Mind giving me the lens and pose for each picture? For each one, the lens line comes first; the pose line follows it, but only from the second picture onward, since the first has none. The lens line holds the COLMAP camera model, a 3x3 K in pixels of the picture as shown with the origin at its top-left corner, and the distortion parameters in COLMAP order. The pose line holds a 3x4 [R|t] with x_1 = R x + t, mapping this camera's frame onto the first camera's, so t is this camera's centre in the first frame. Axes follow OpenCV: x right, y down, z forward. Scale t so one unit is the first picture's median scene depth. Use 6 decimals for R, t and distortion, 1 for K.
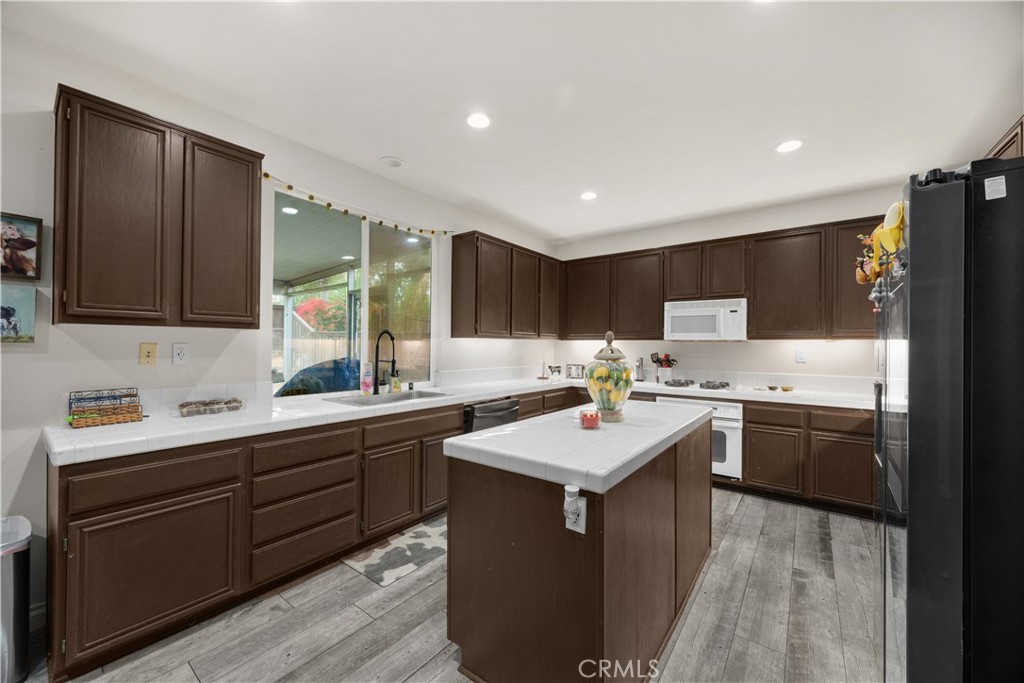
lens RADIAL K [[391.8, 0, 513.5], [0, 391.8, 343.6], [0, 0, 1]] dist [0.012082, 0.000081]
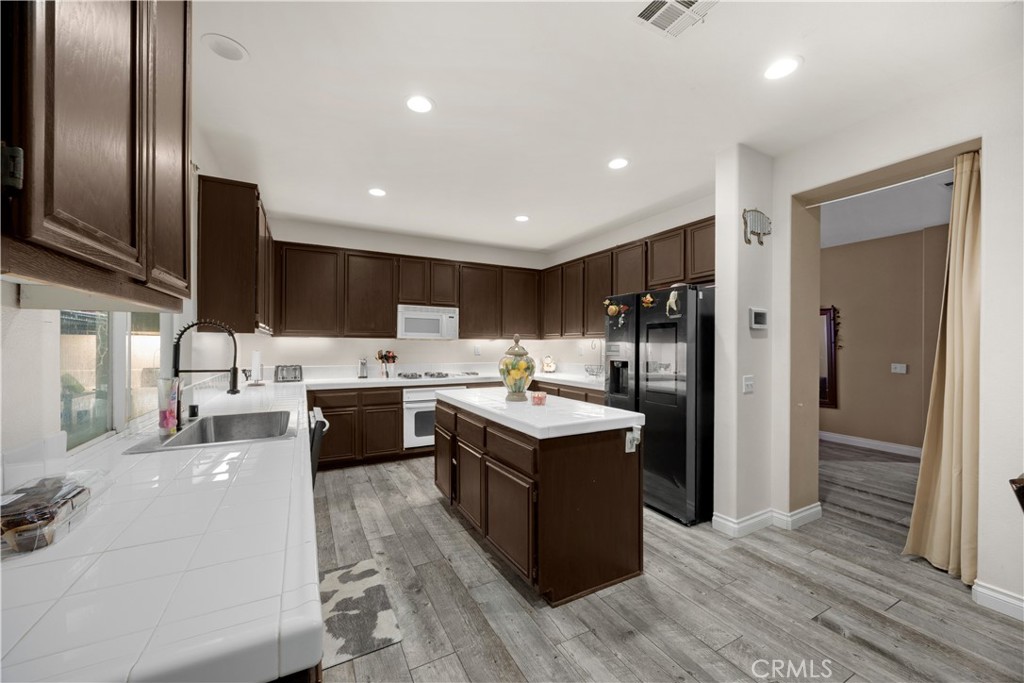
lens RADIAL K [[391.8, 0, 517.4], [0, 391.8, 346.1], [0, 0, 1]] dist [0.012082, 0.000081]
pose [[0.408819, -0.008246, 0.912578, -0.698292], [-0.005866, 0.999915, 0.011663, -0.002546], [-0.912596, -0.010121, 0.408736, 0.325865]]
